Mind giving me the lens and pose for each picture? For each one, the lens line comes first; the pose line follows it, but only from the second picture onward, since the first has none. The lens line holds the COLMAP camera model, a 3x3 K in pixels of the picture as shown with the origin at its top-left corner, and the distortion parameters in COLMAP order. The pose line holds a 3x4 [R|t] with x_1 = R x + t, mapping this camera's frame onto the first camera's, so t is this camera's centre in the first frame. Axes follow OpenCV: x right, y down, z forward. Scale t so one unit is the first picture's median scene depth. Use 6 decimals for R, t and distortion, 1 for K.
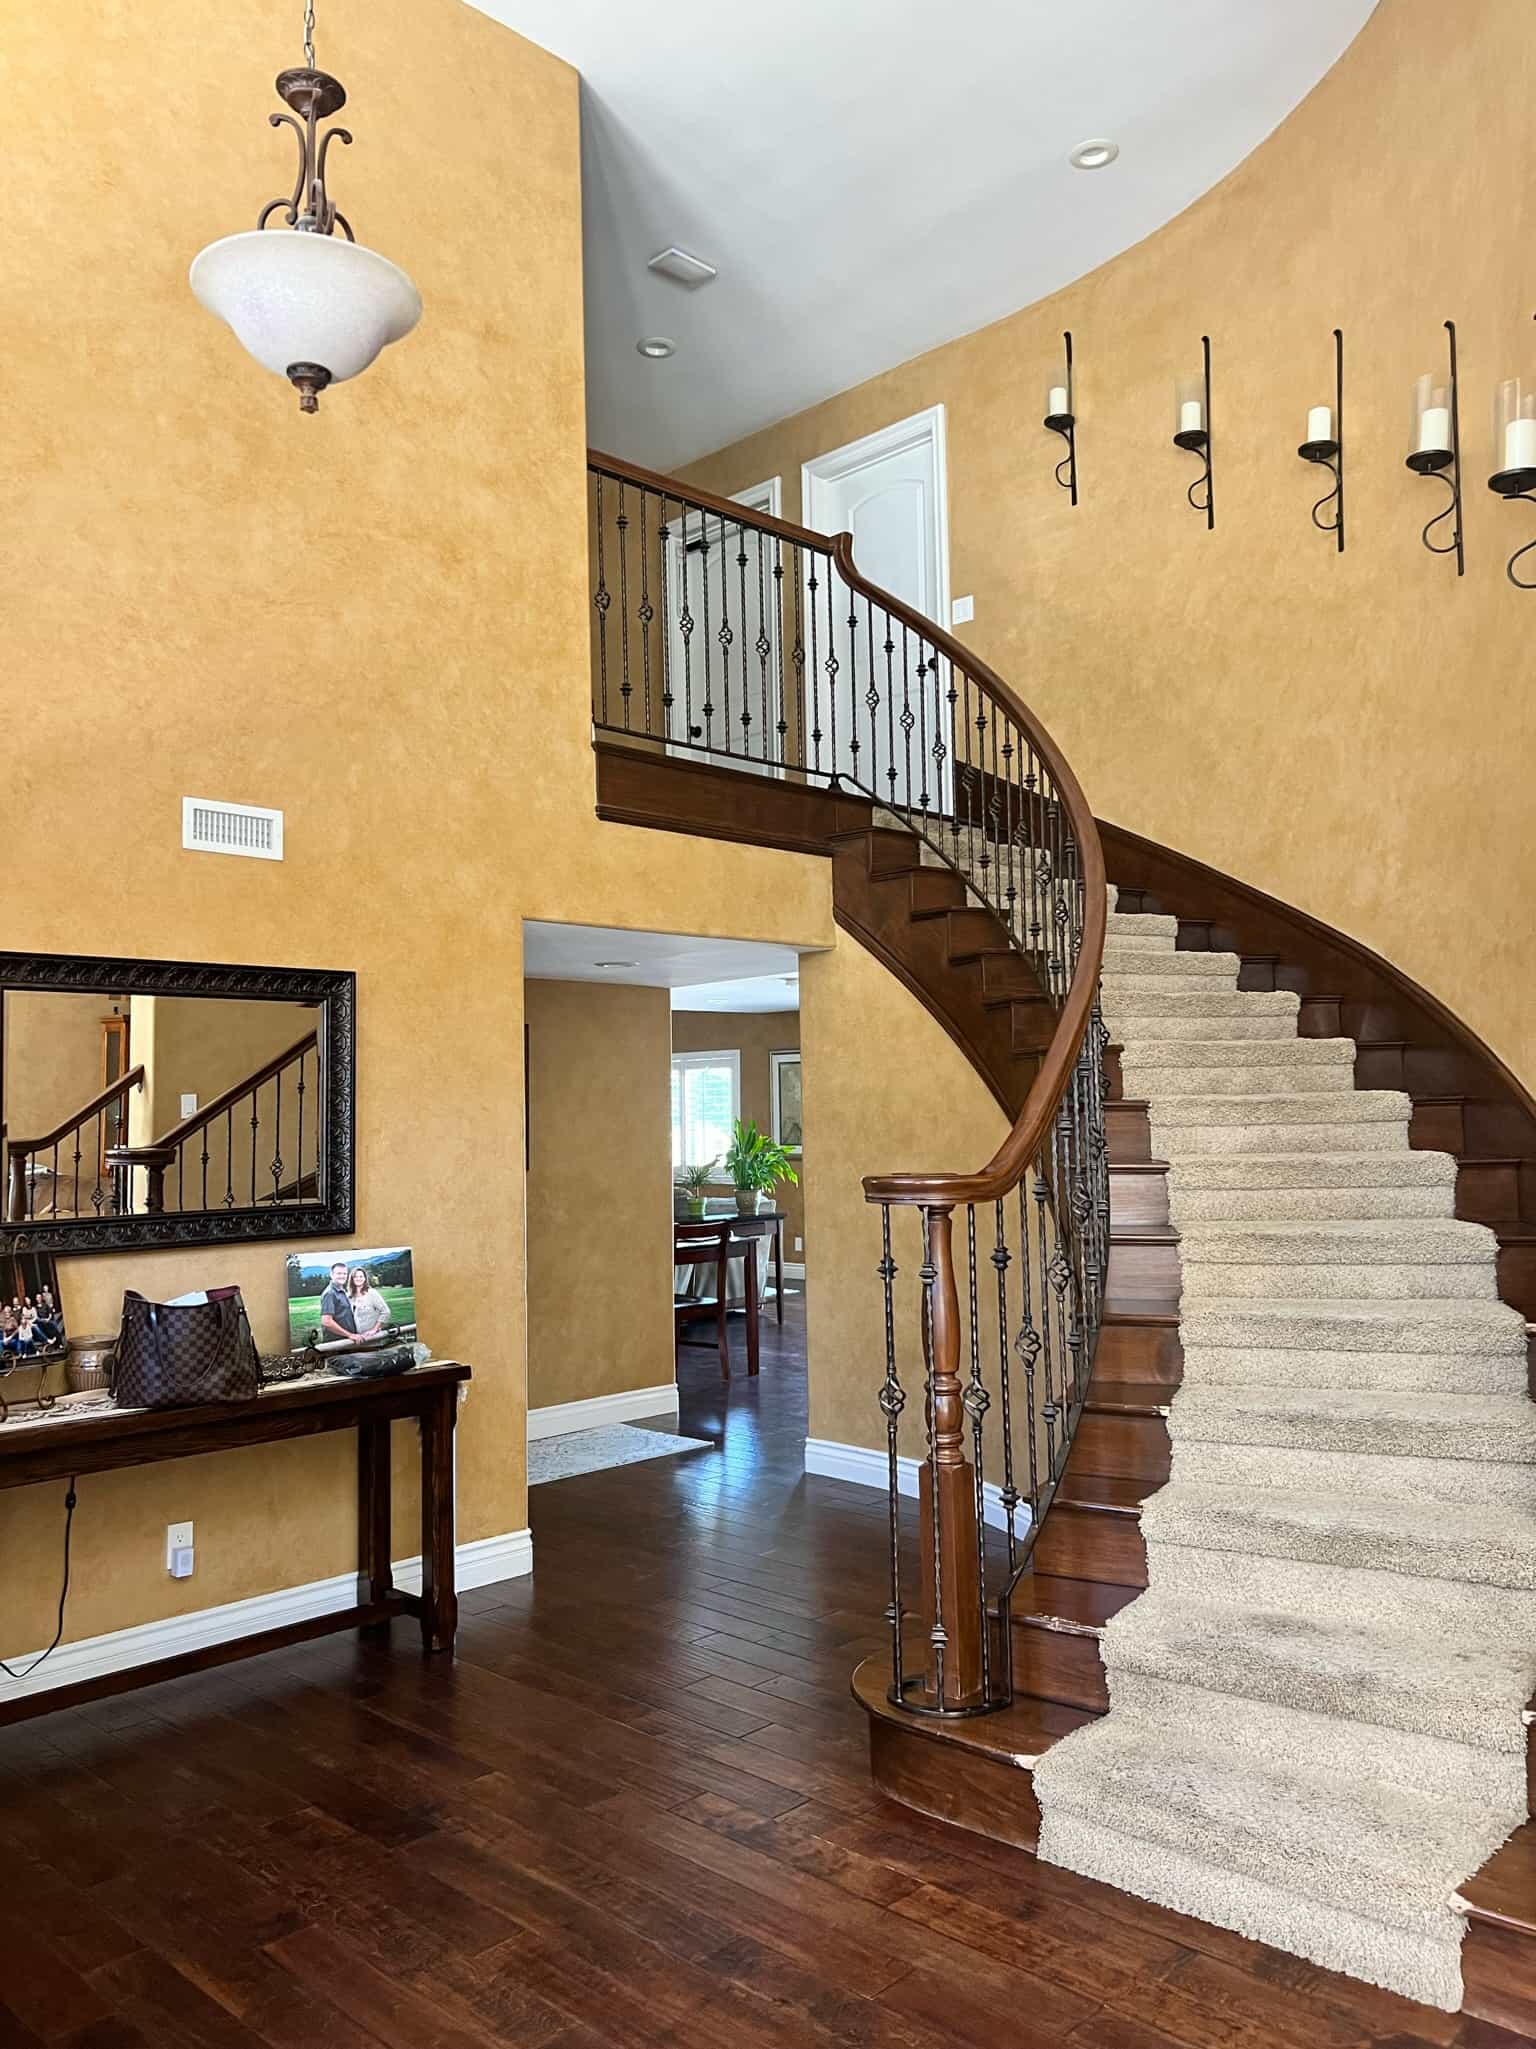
lens RADIAL K [[1545.6, 0, 773.8], [0, 1545.6, 1032.5], [0, 0, 1]] dist [0.051051, -0.056566]
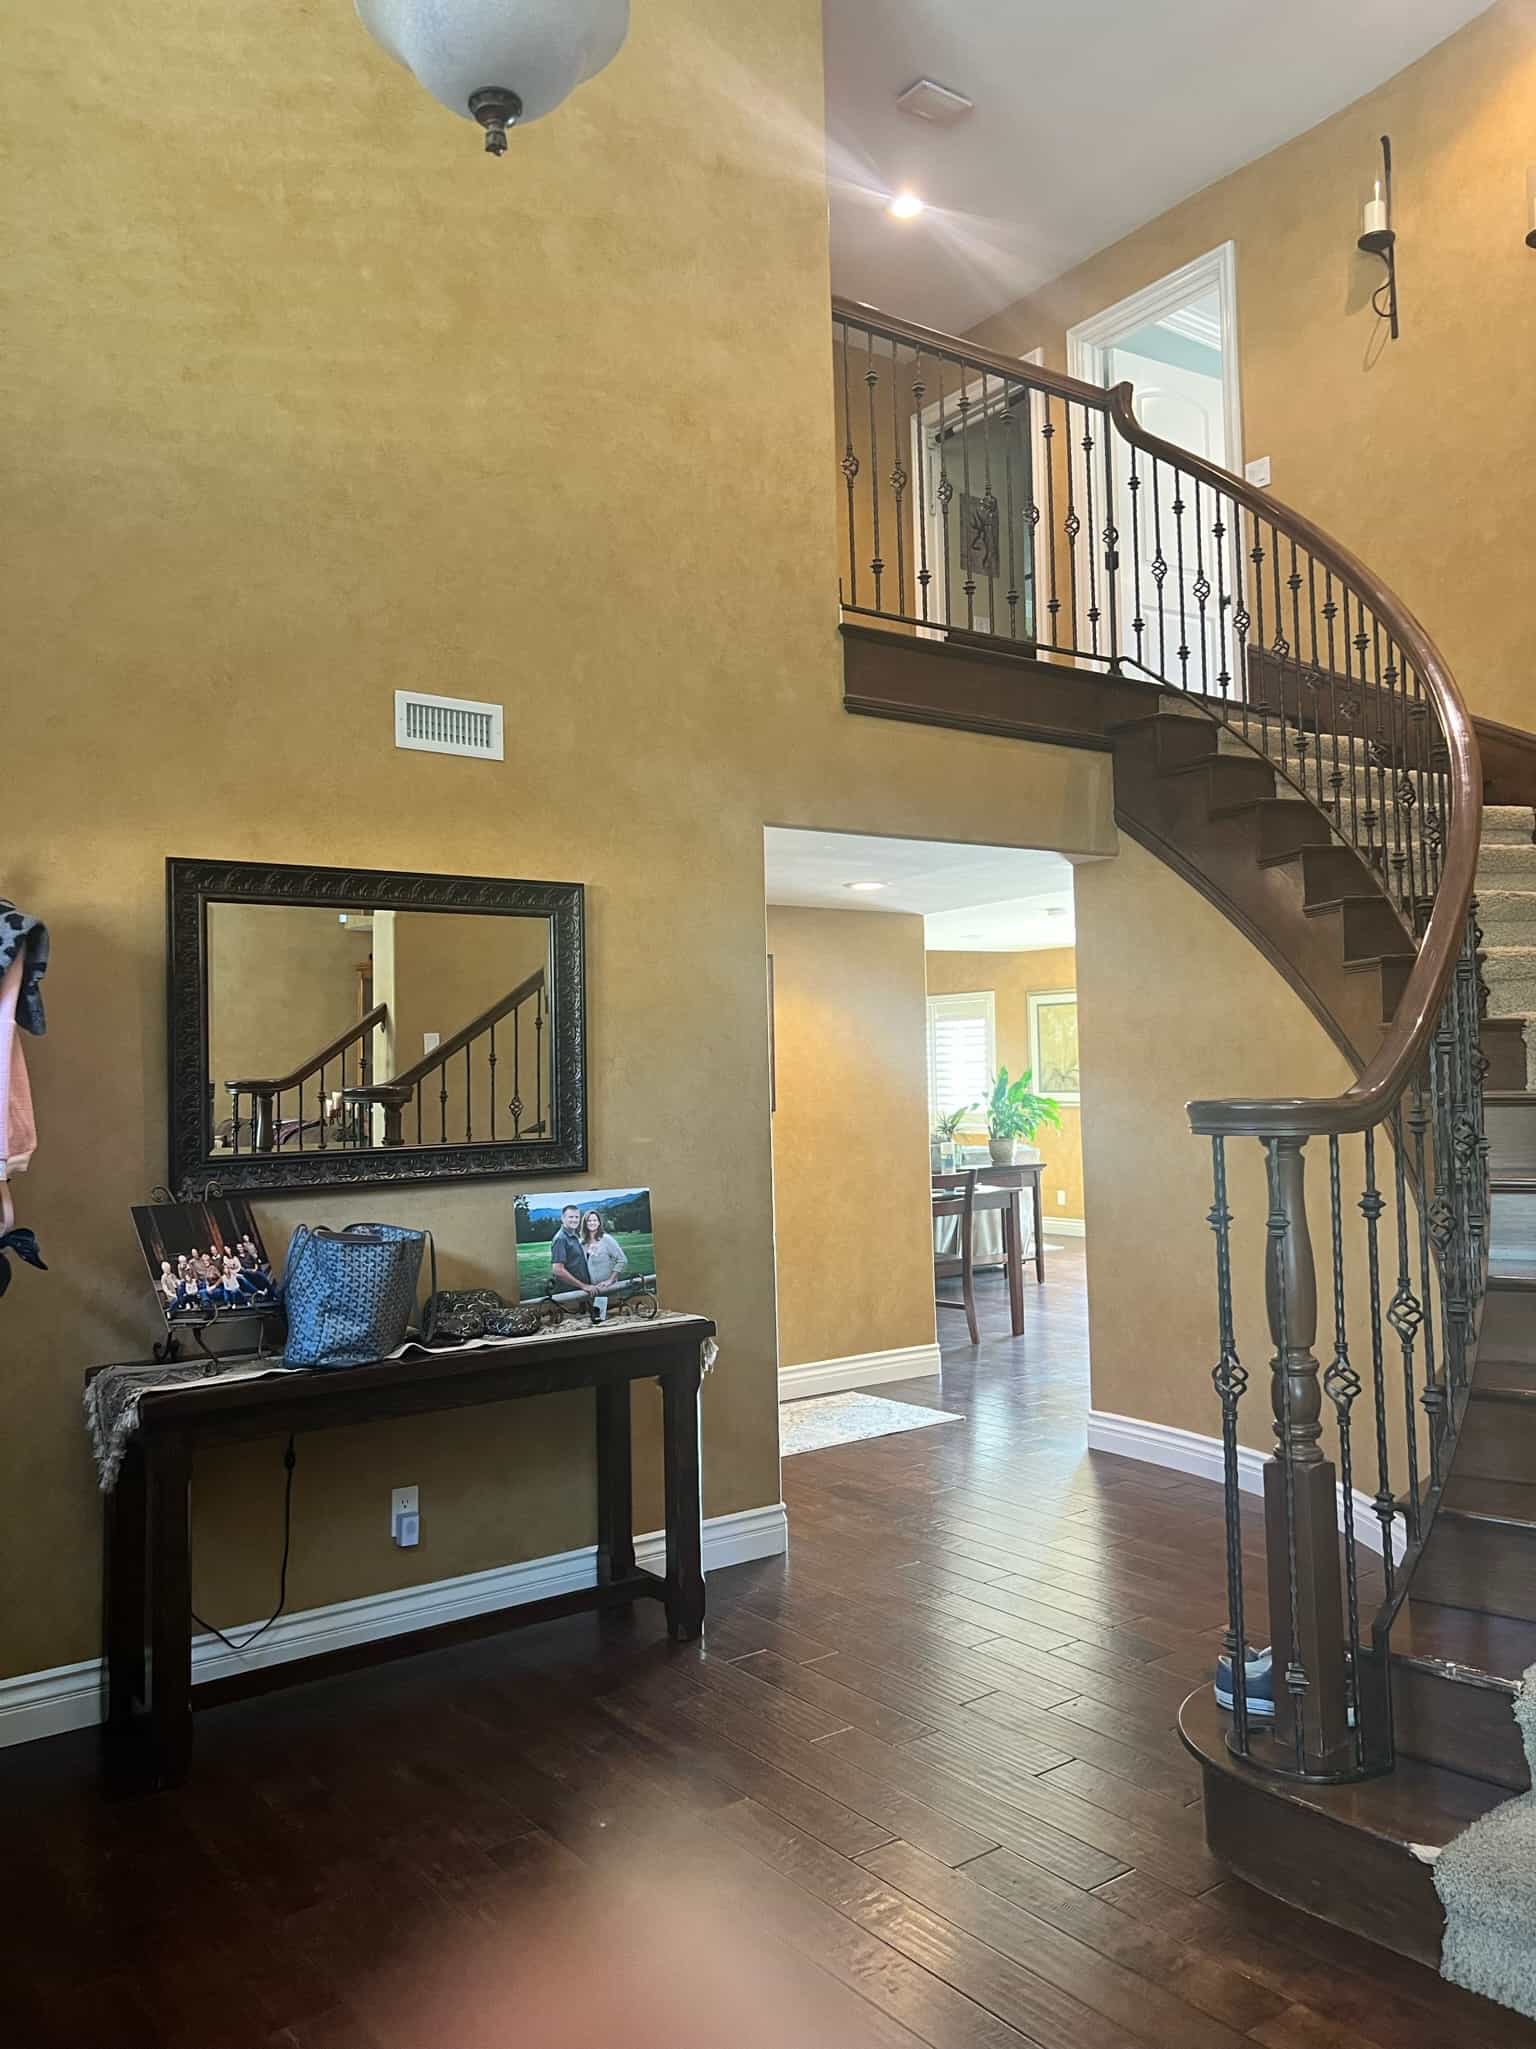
lens RADIAL K [[1545.6, 0, 767.6], [0, 1545.6, 1018.2], [0, 0, 1]] dist [0.051051, -0.056566]
pose [[0.986716, -0.010865, -0.162089, -0.019291], [0.014104, 0.999723, 0.018847, 0.023475], [0.161840, -0.020882, 0.986596, 0.127915]]
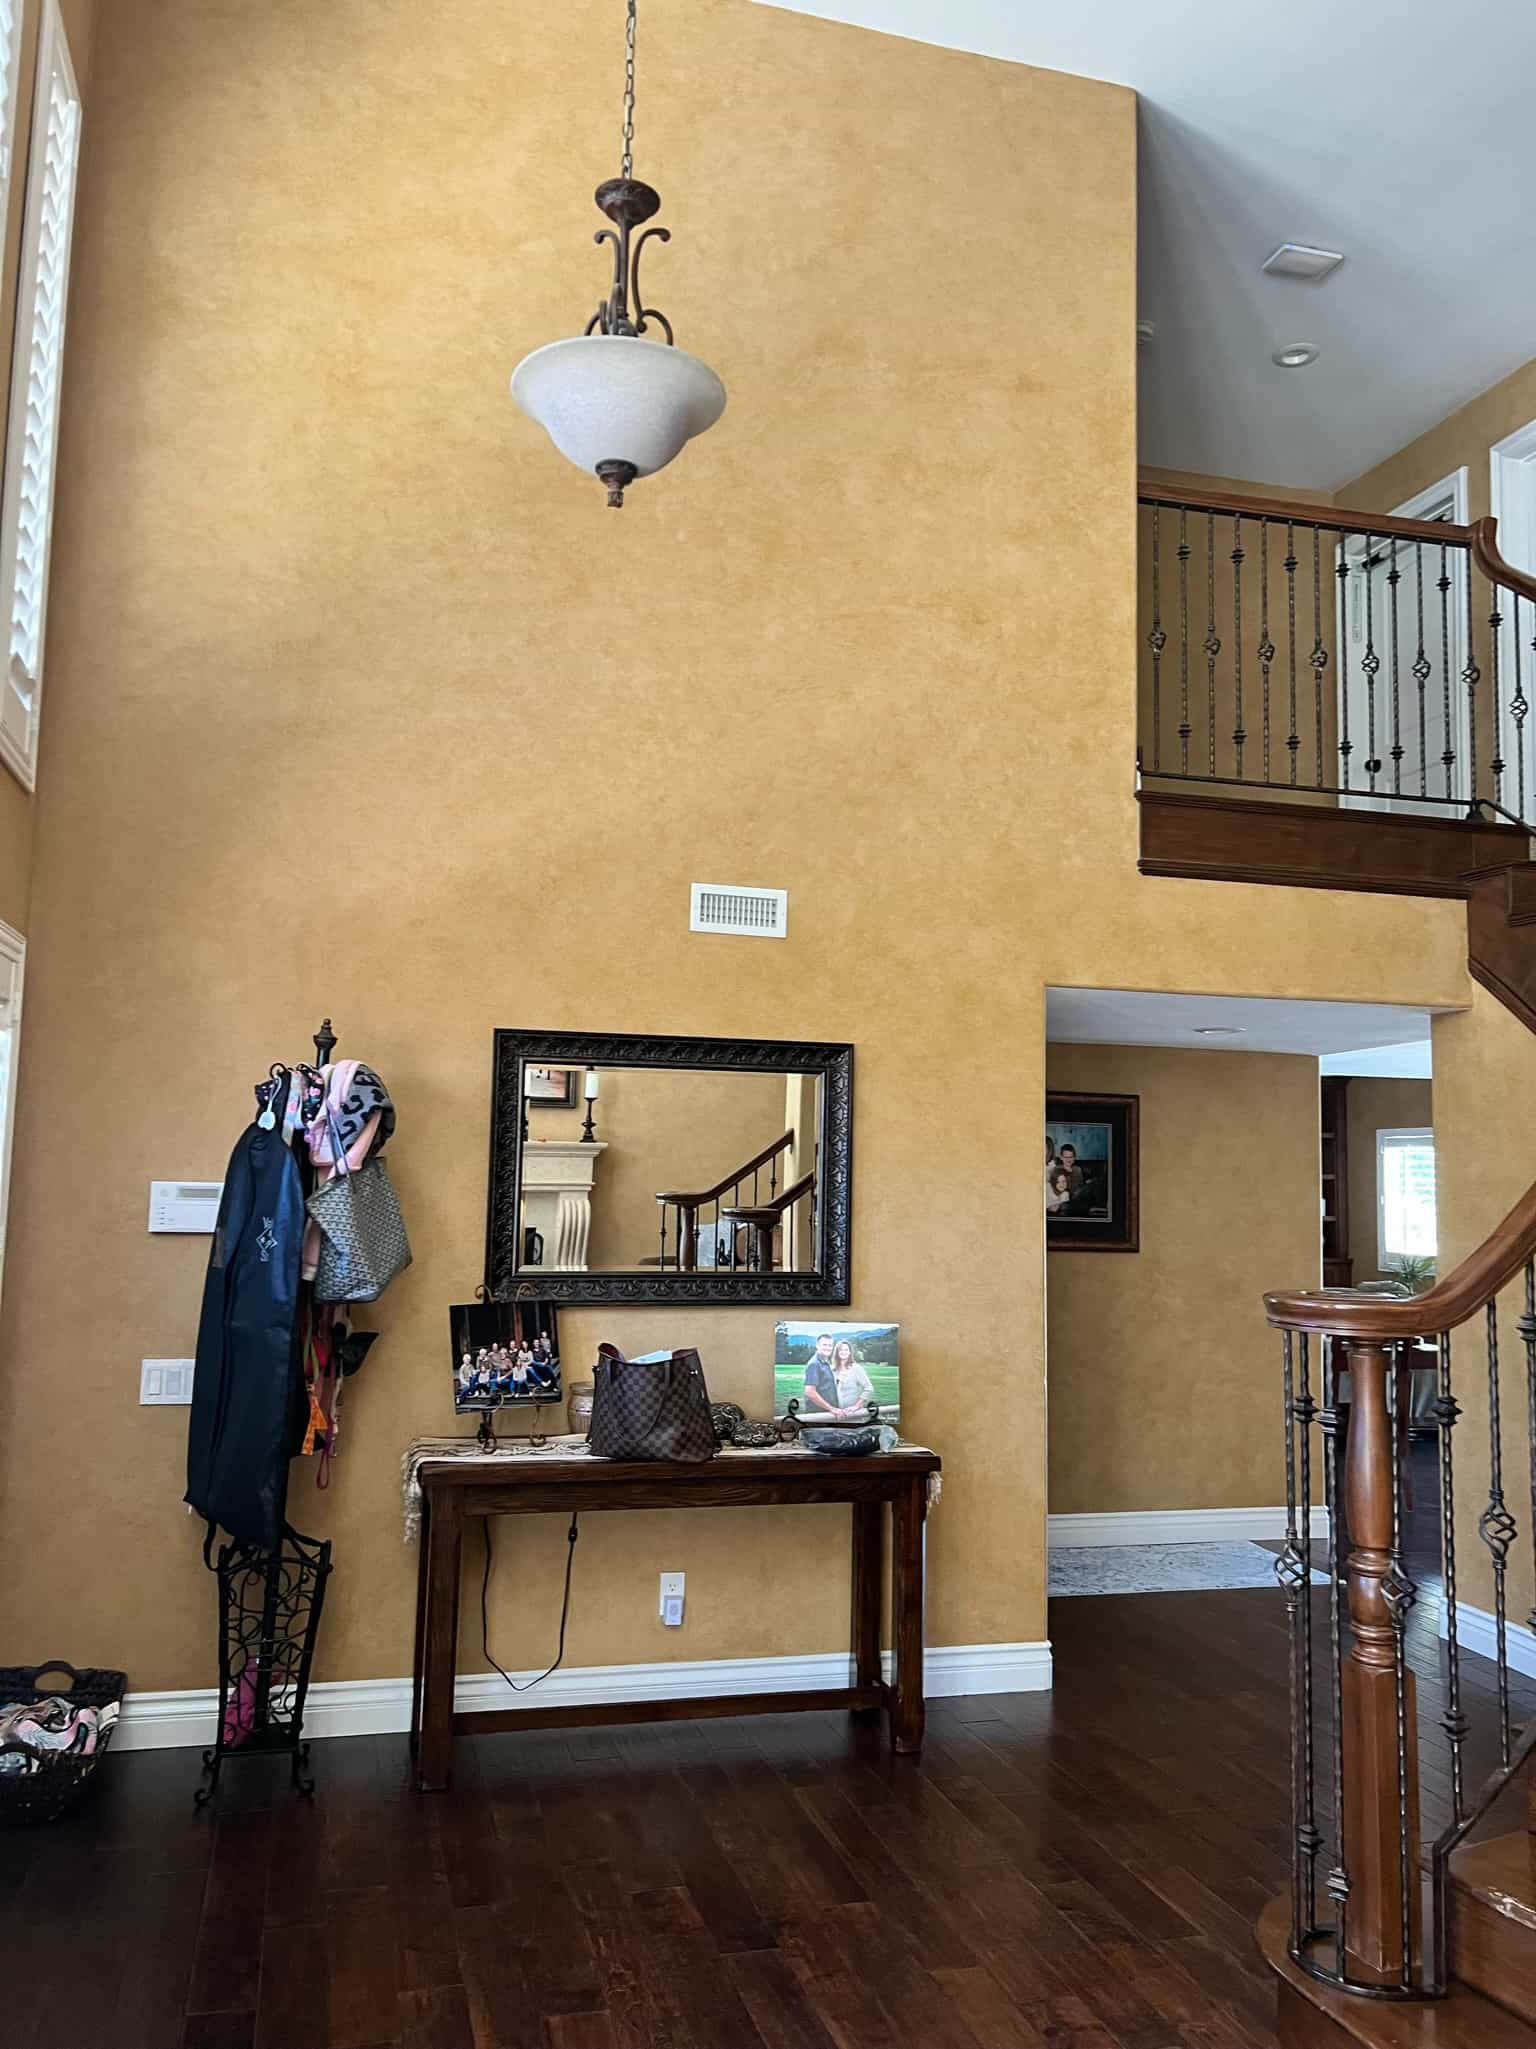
lens RADIAL K [[1545.6, 0, 755.7], [0, 1545.6, 1035.0], [0, 0, 1]] dist [0.051051, -0.056566]
pose [[0.859367, -0.010001, -0.511261, 0.185058], [-0.009943, 0.999293, -0.036260, -0.007850], [0.511262, 0.036244, 0.858660, 0.106968]]
